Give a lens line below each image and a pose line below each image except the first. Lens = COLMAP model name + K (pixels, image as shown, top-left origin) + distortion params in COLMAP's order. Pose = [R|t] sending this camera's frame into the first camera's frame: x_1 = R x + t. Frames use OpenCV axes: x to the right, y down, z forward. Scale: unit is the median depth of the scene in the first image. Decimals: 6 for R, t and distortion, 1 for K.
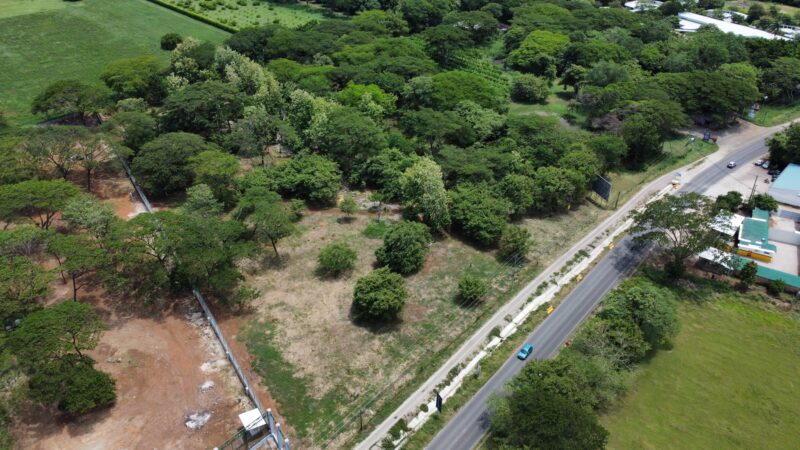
lens RADIAL K [[607.5, 0, 400.0], [0, 607.5, 225.0], [0, 0, 1]] dist [0.007278, -0.005646]
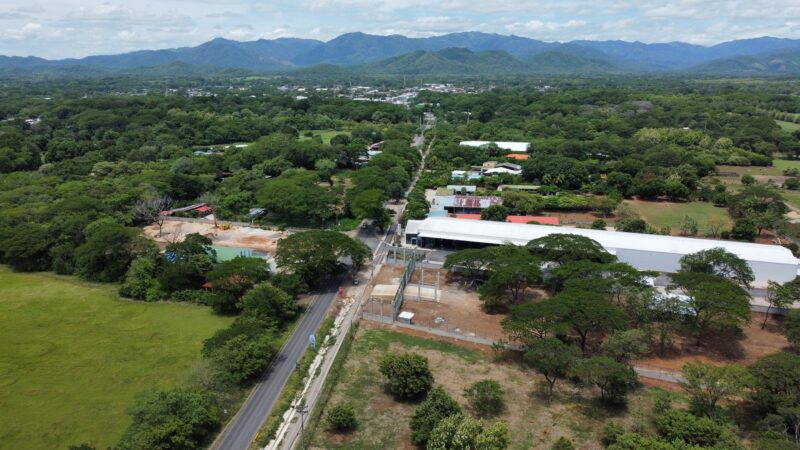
lens RADIAL K [[607.5, 0, 400.0], [0, 607.5, 225.0], [0, 0, 1]] dist [0.007278, -0.005646]
pose [[-0.844547, 0.111601, -0.523723, 0.486215], [-0.296131, 0.717536, 0.630435, -0.711228], [0.446147, 0.687523, -0.572944, 1.334734]]
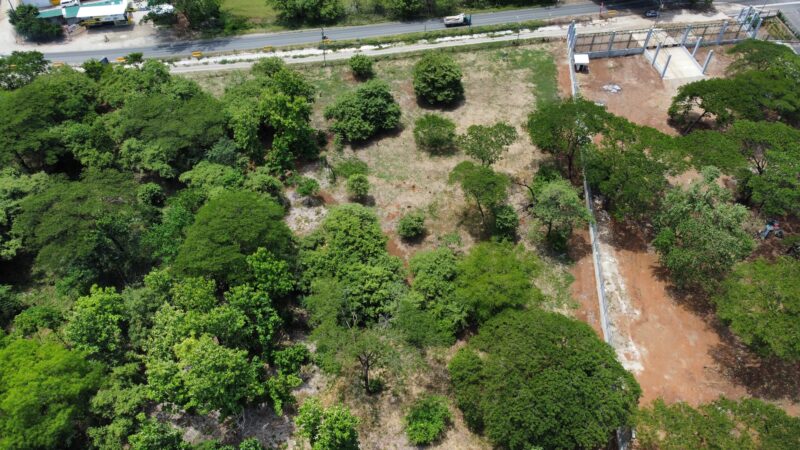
lens RADIAL K [[607.5, 0, 400.0], [0, 607.5, 225.0], [0, 0, 1]] dist [0.007278, -0.005646]
pose [[-0.774309, -0.482100, 0.409909, -0.517822], [0.308420, 0.278110, 0.909688, -0.777373], [-0.552560, 0.830804, -0.066654, 1.235349]]
